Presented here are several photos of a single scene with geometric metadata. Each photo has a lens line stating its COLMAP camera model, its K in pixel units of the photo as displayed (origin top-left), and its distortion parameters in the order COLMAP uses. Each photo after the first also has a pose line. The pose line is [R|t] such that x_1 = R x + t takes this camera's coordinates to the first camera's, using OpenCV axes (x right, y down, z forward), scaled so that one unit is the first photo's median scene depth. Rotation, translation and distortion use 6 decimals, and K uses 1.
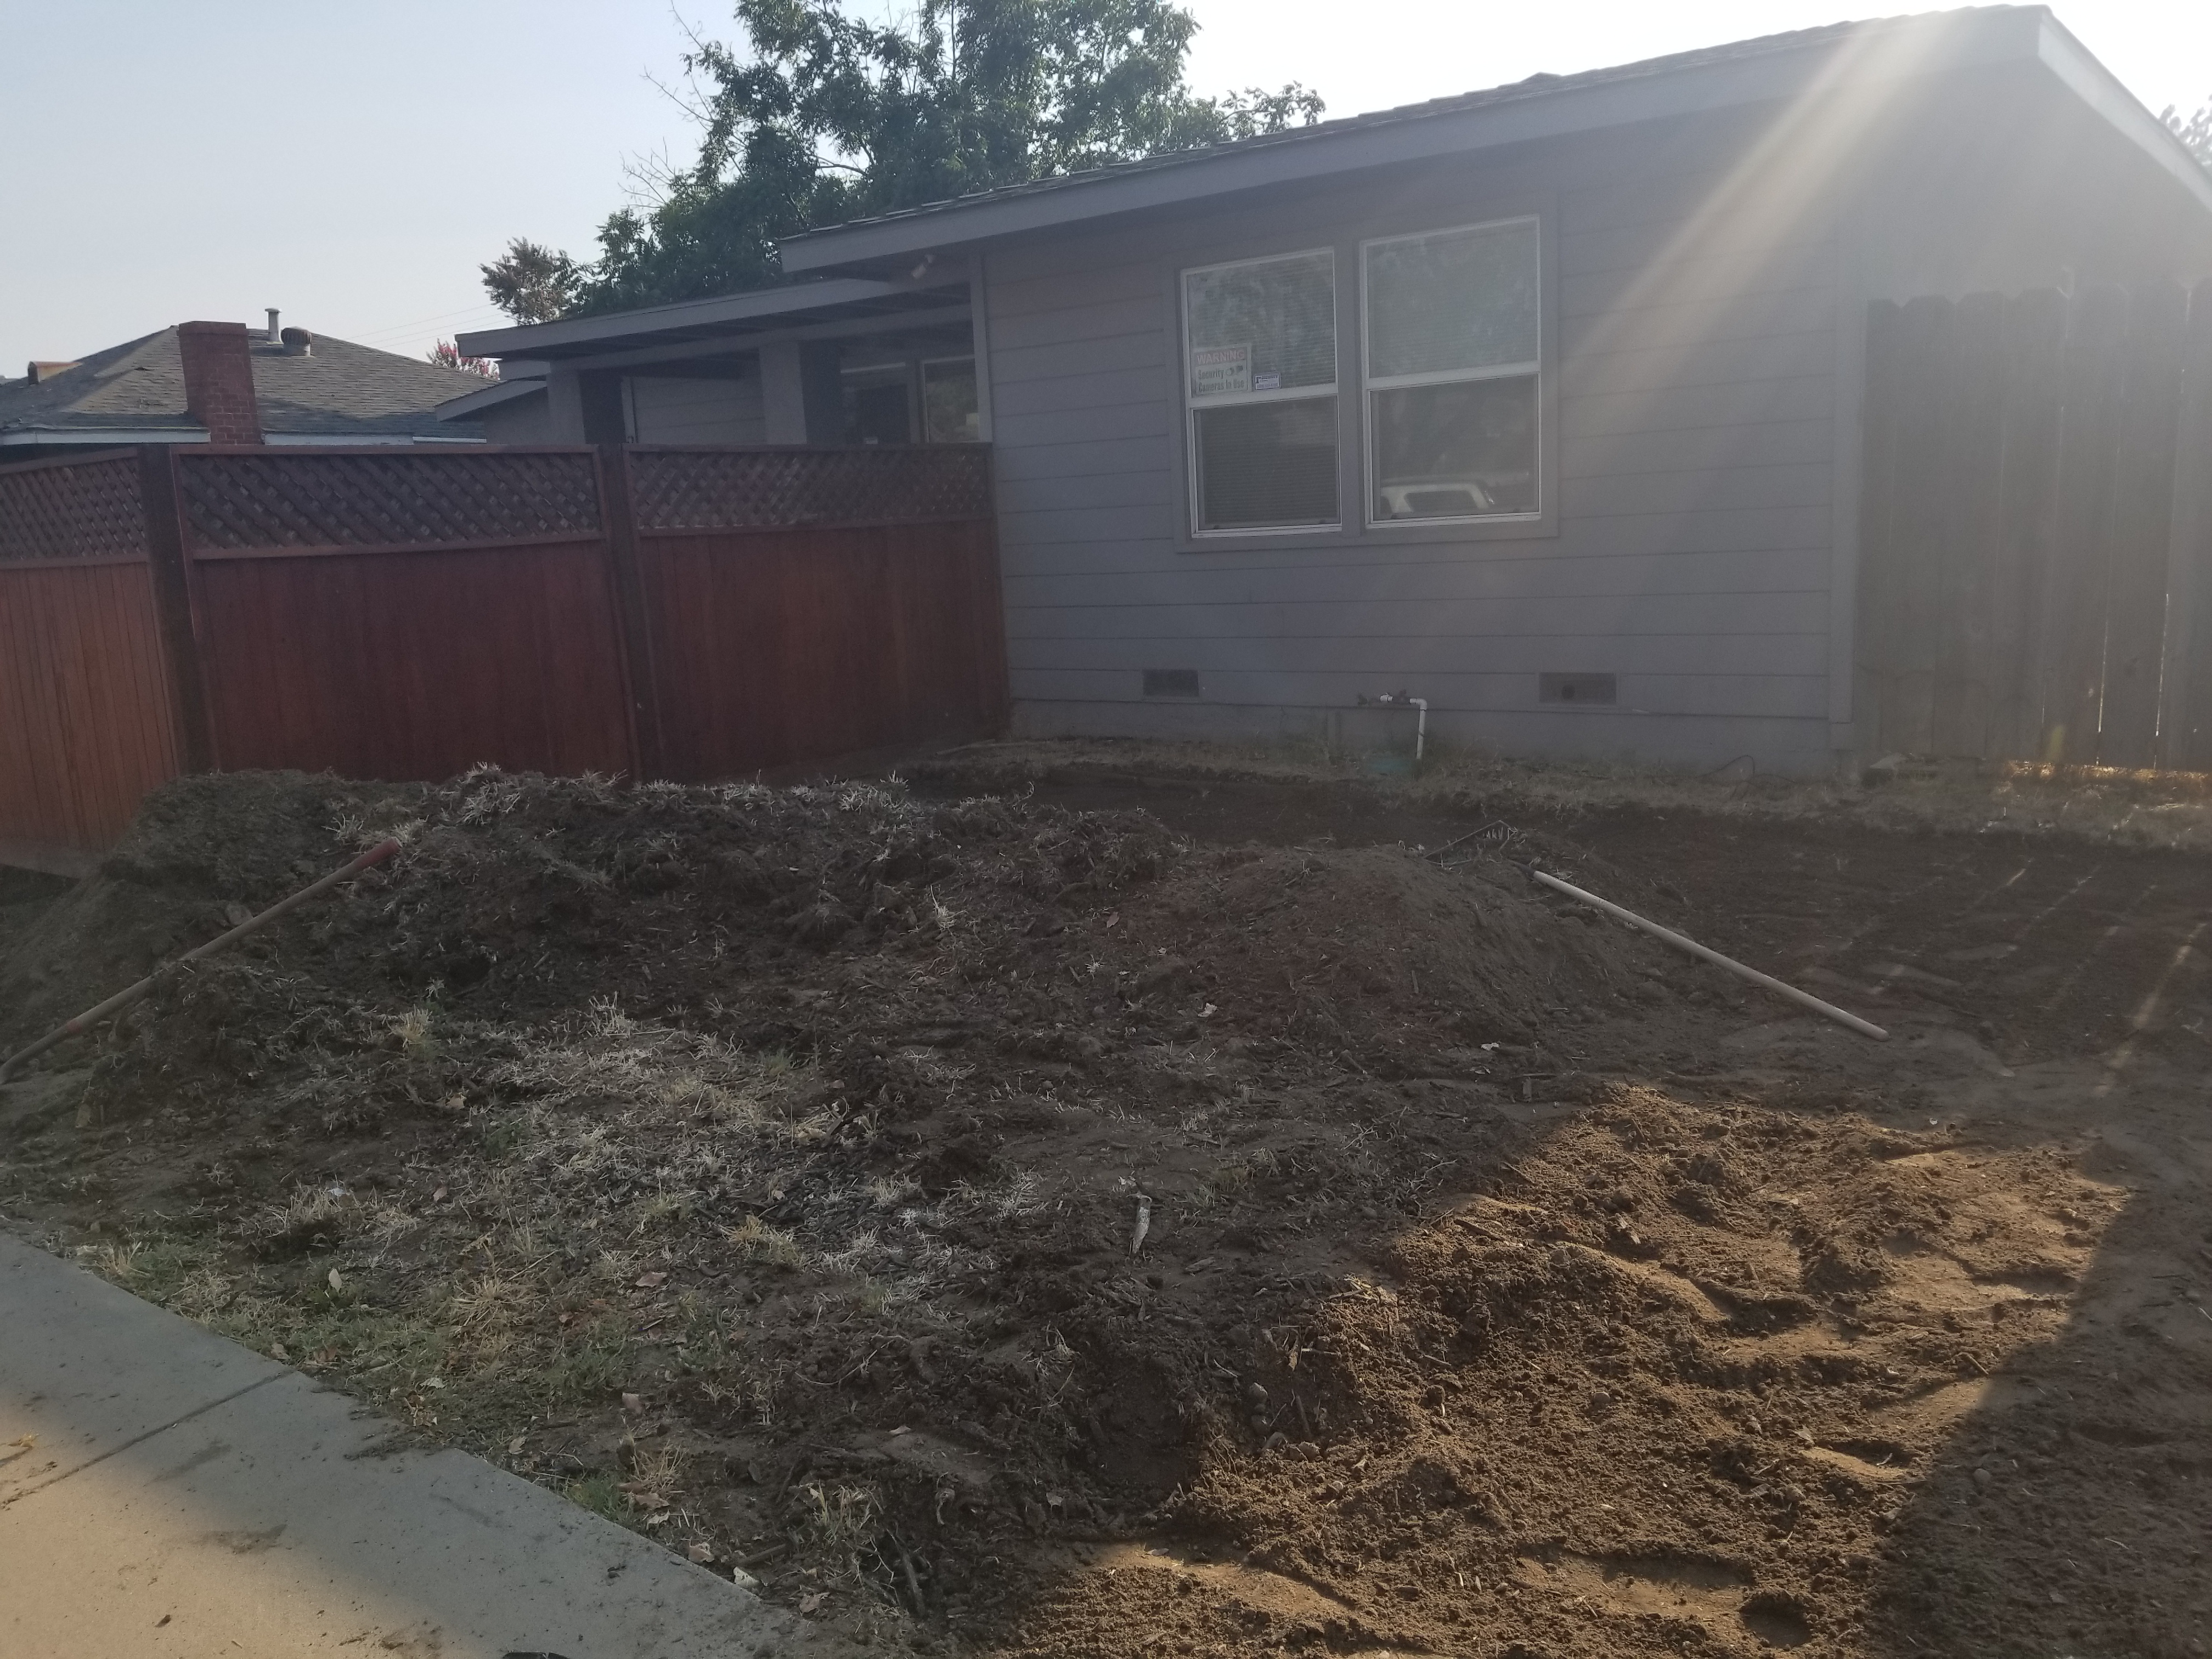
lens RADIAL K [[1727.8, 0, 1109.4], [0, 1727.8, 803.5], [0, 0, 1]] dist [0.062796, -0.102205]
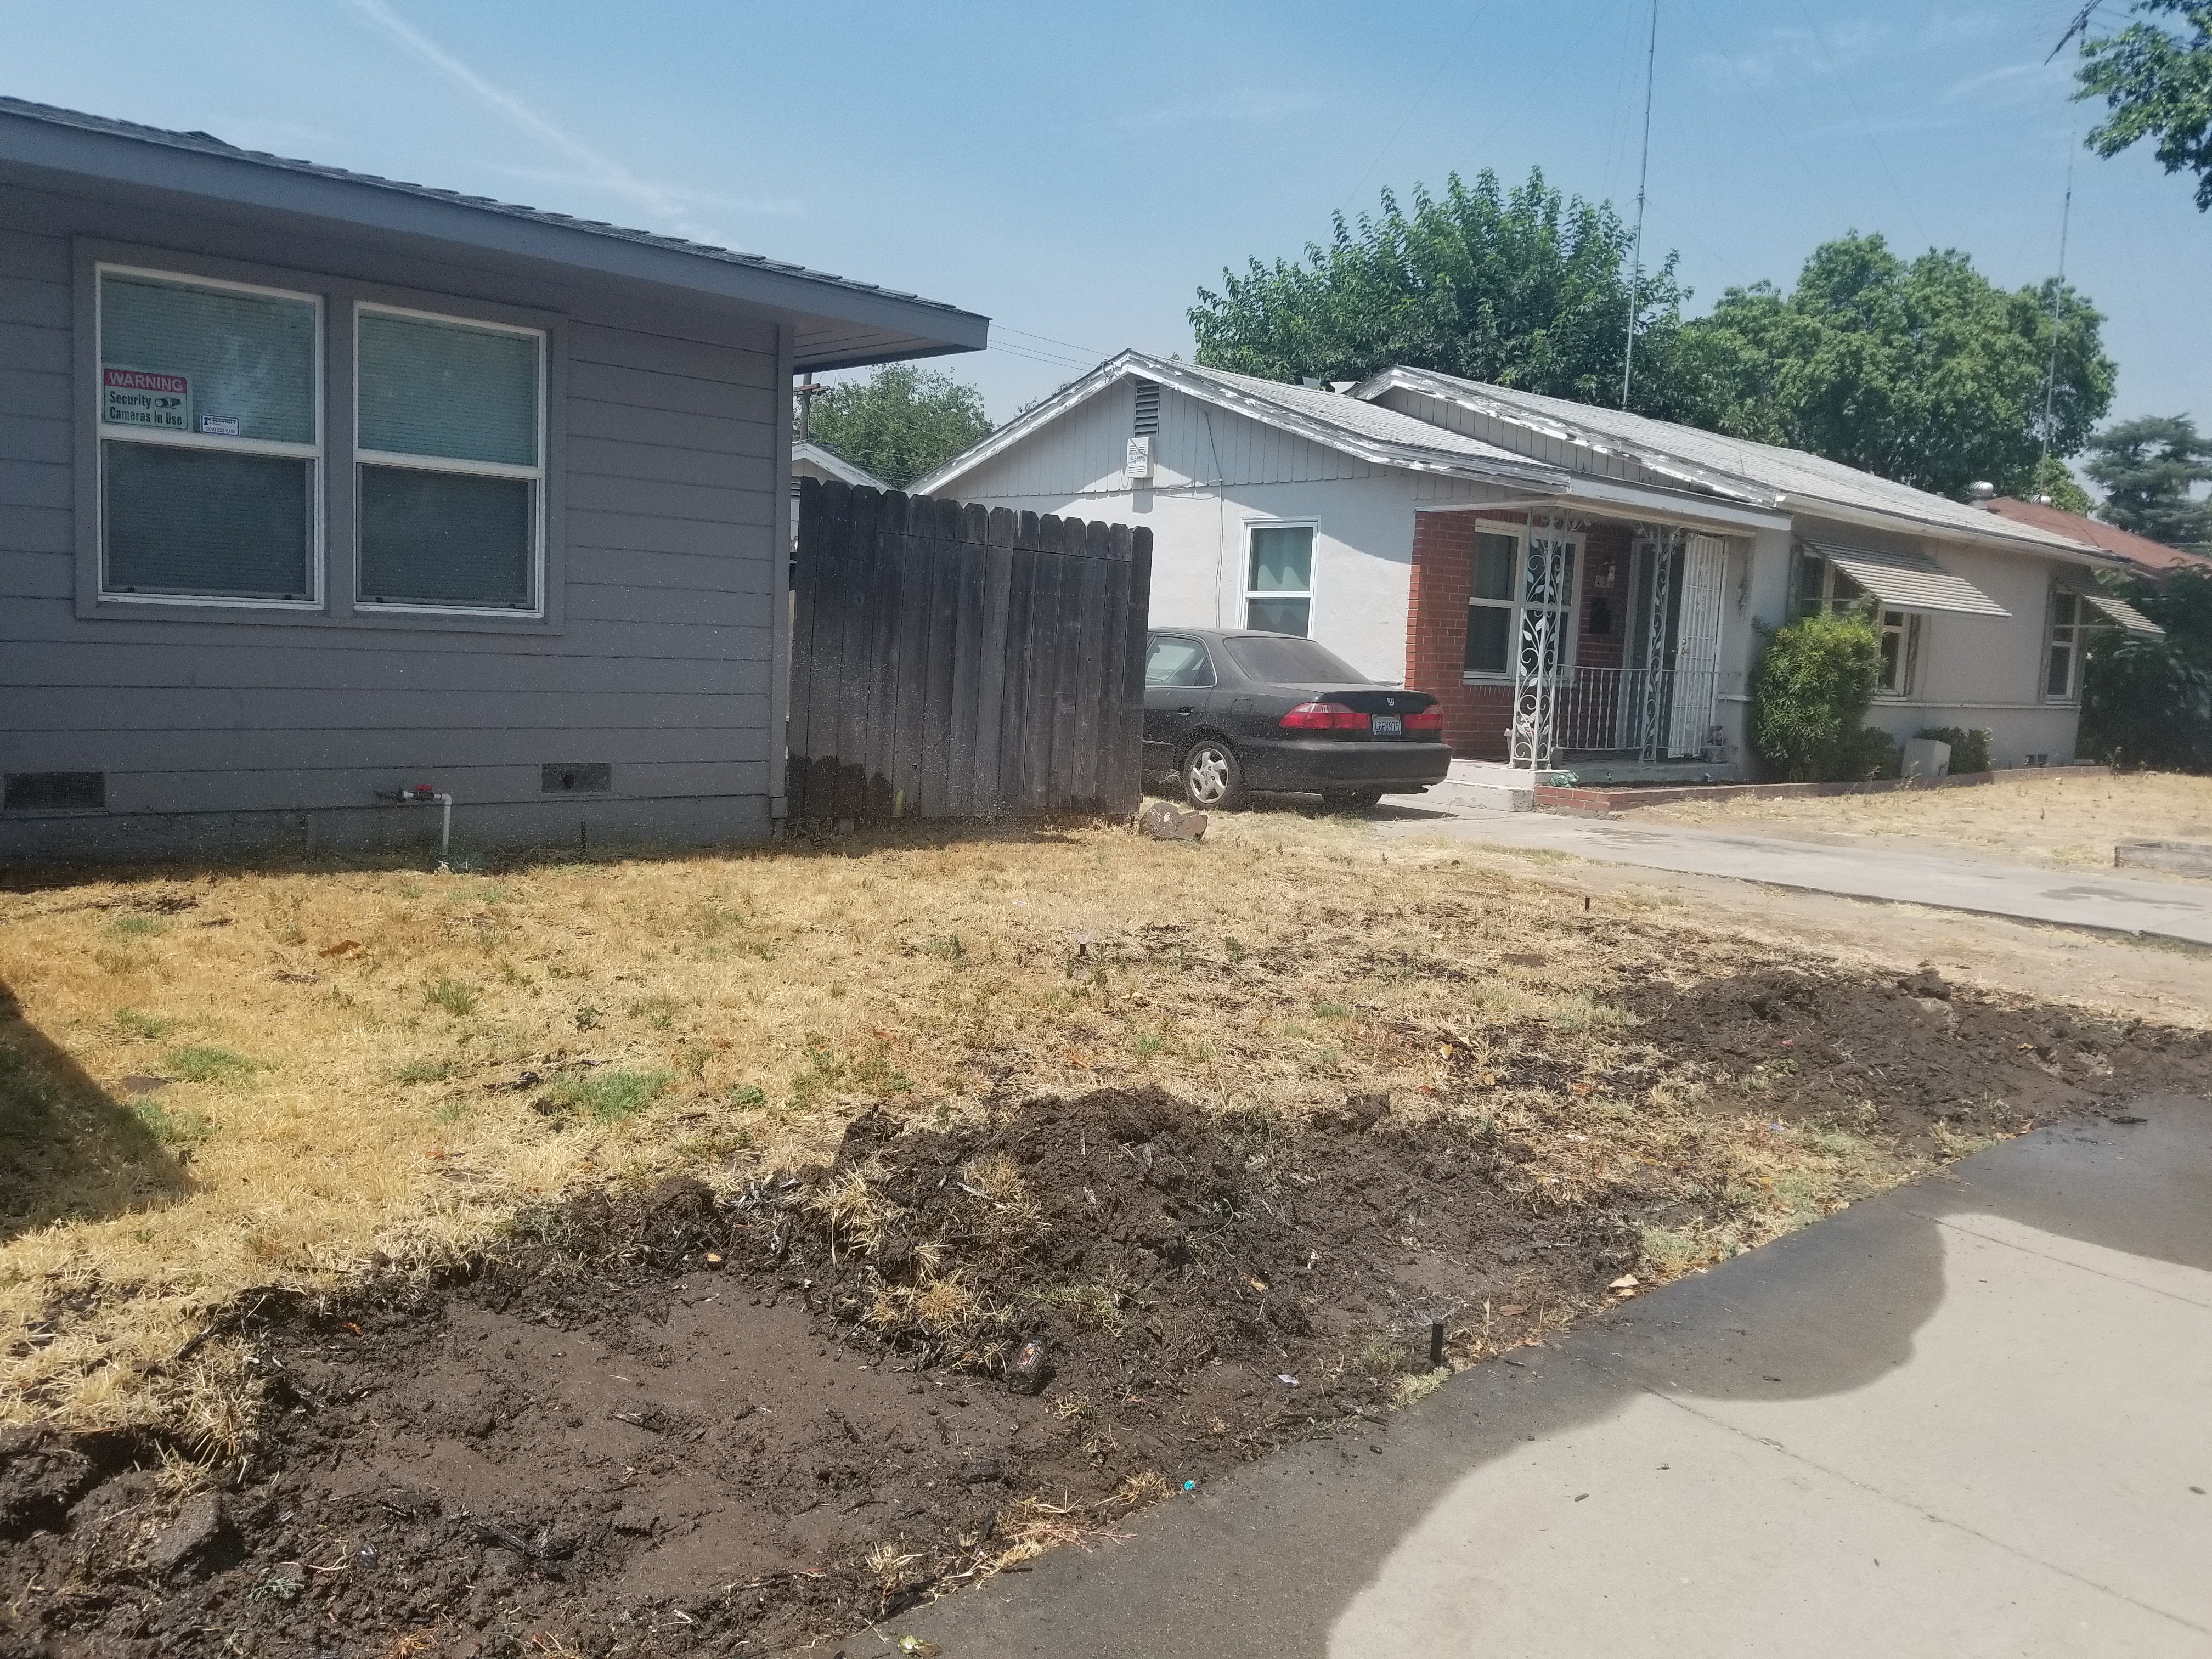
lens RADIAL K [[1727.8, 0, 1070.2], [0, 1727.8, 811.2], [0, 0, 1]] dist [0.062796, -0.102205]
pose [[0.202020, -0.031066, 0.978889, -0.622145], [0.111609, 0.993716, 0.008503, -0.018384], [-0.973001, 0.107535, 0.204218, 0.423118]]
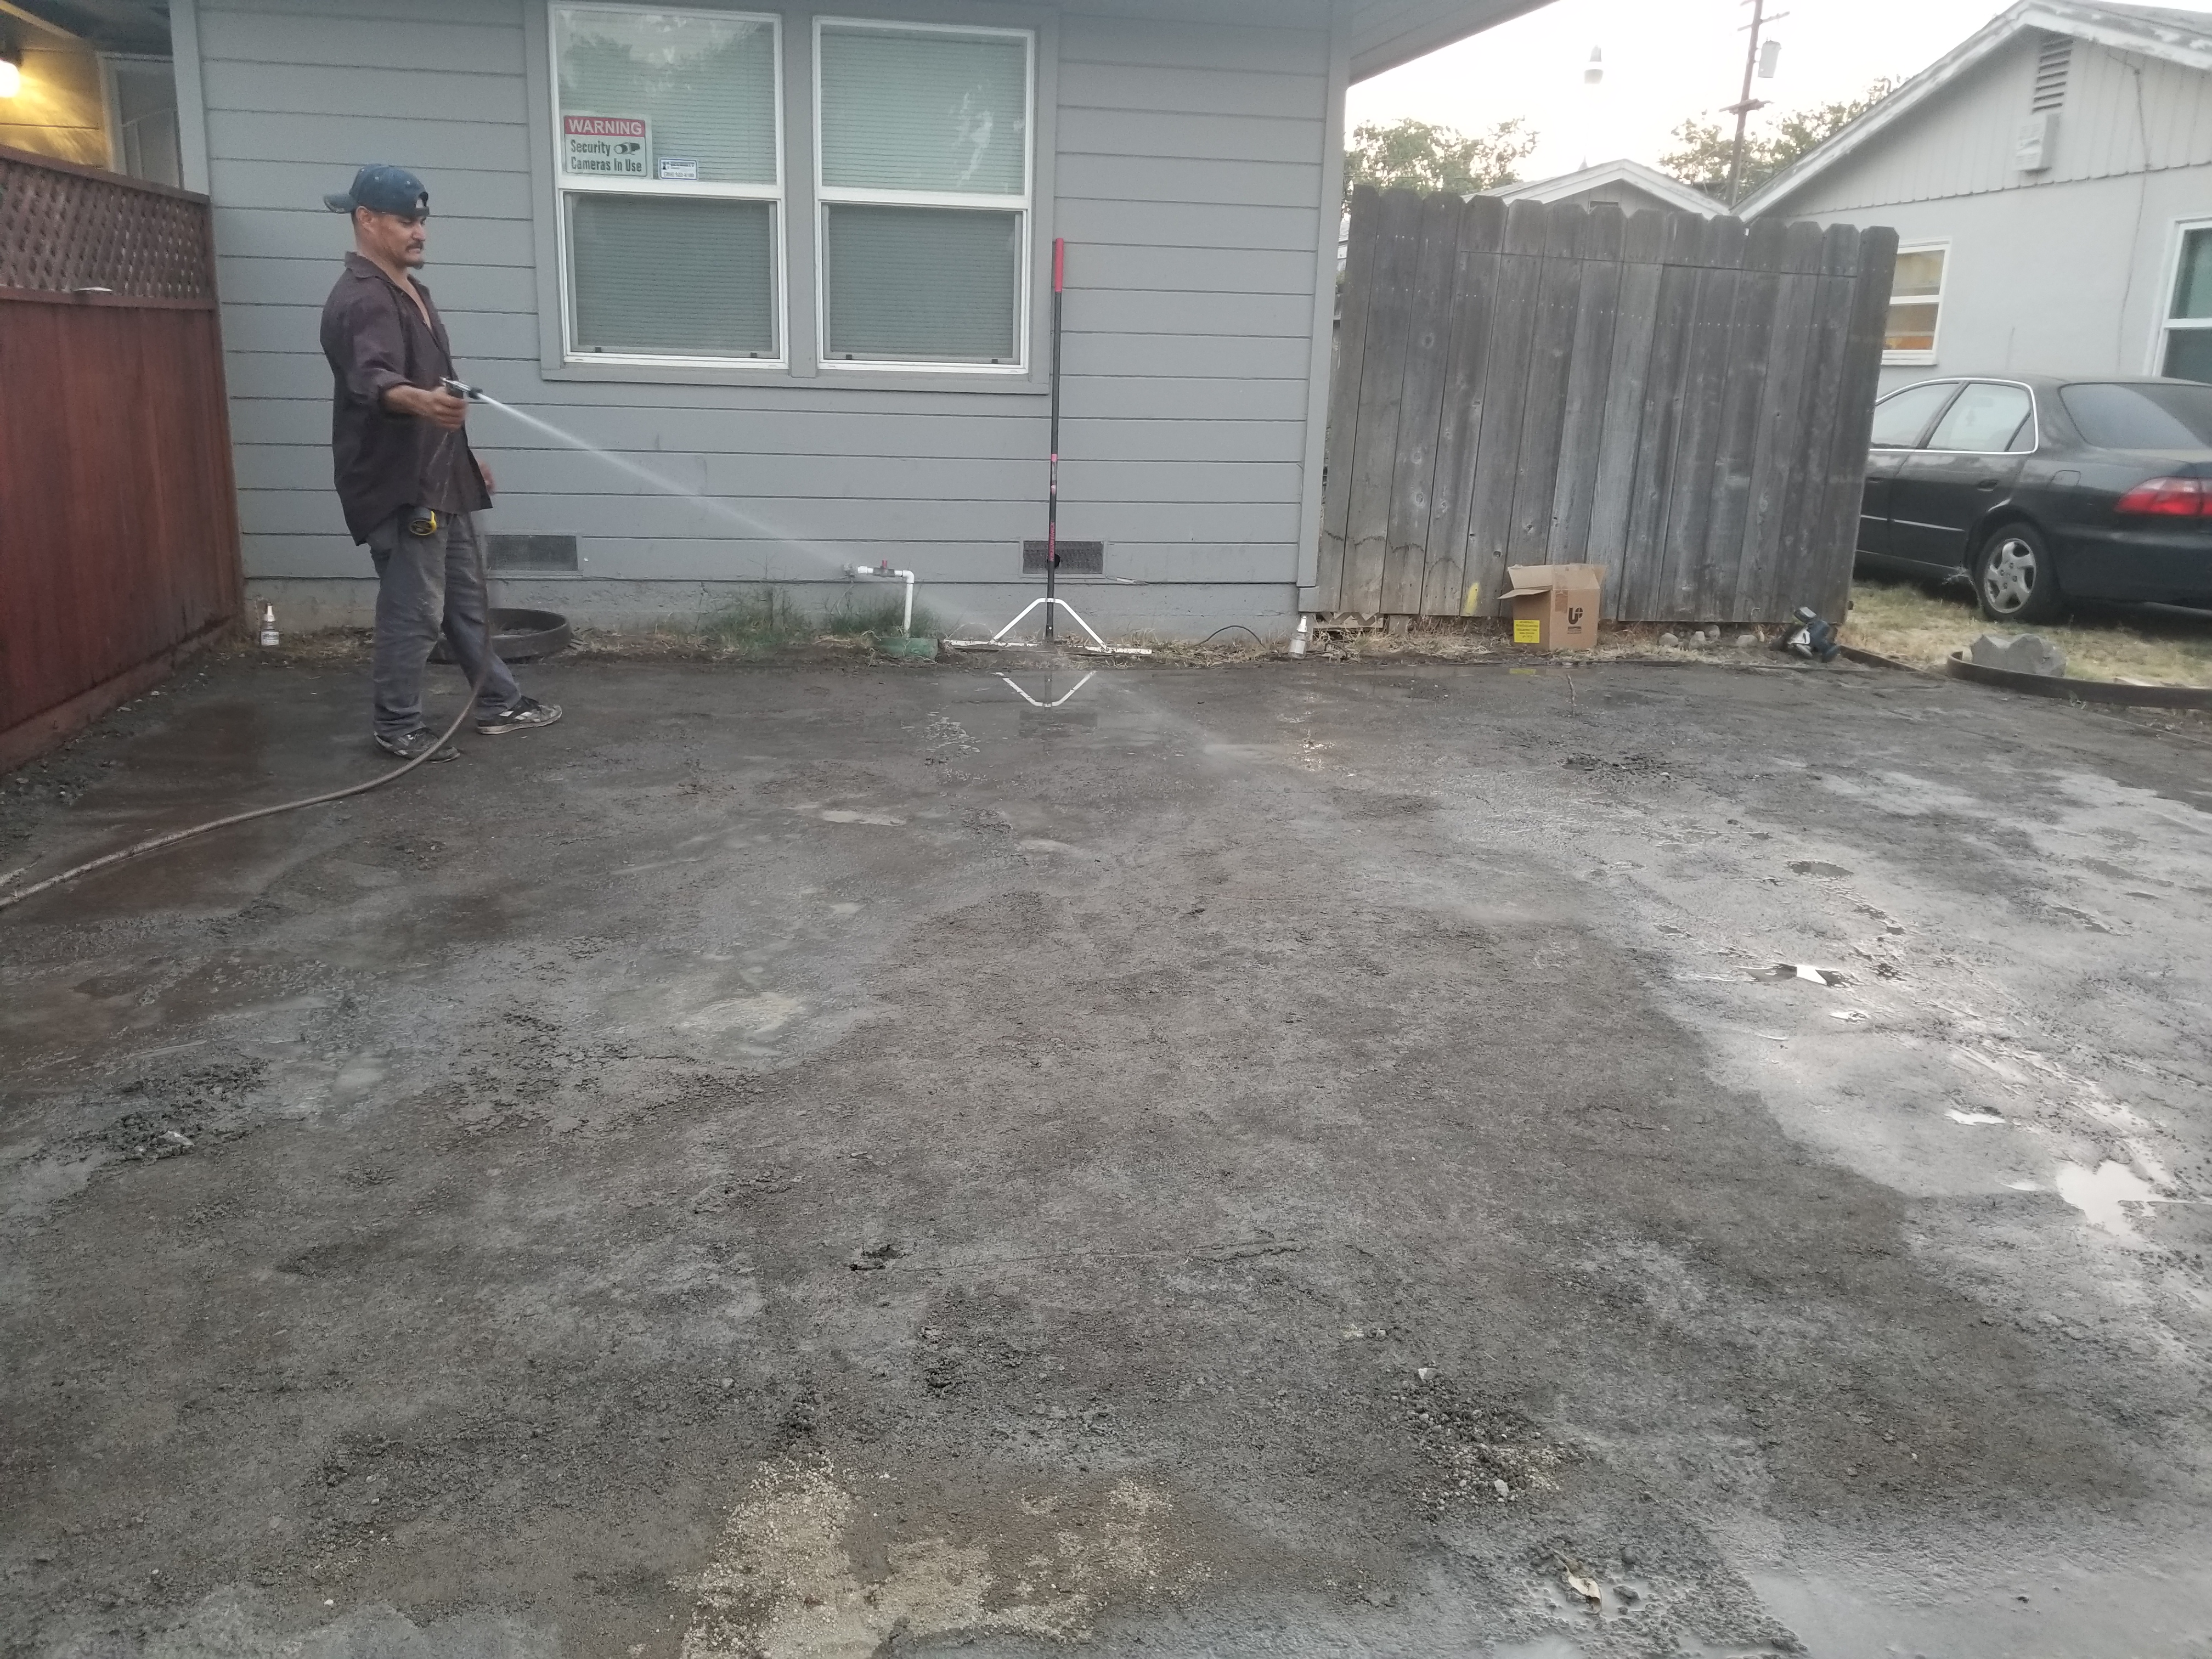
lens RADIAL K [[1727.8, 0, 1066.6], [0, 1727.8, 828.6], [0, 0, 1]] dist [0.062796, -0.102205]
pose [[0.674900, -0.115146, 0.728870, -0.386302], [0.060845, 0.993070, 0.100545, -0.011401], [-0.735396, -0.023510, 0.677230, 0.300748]]
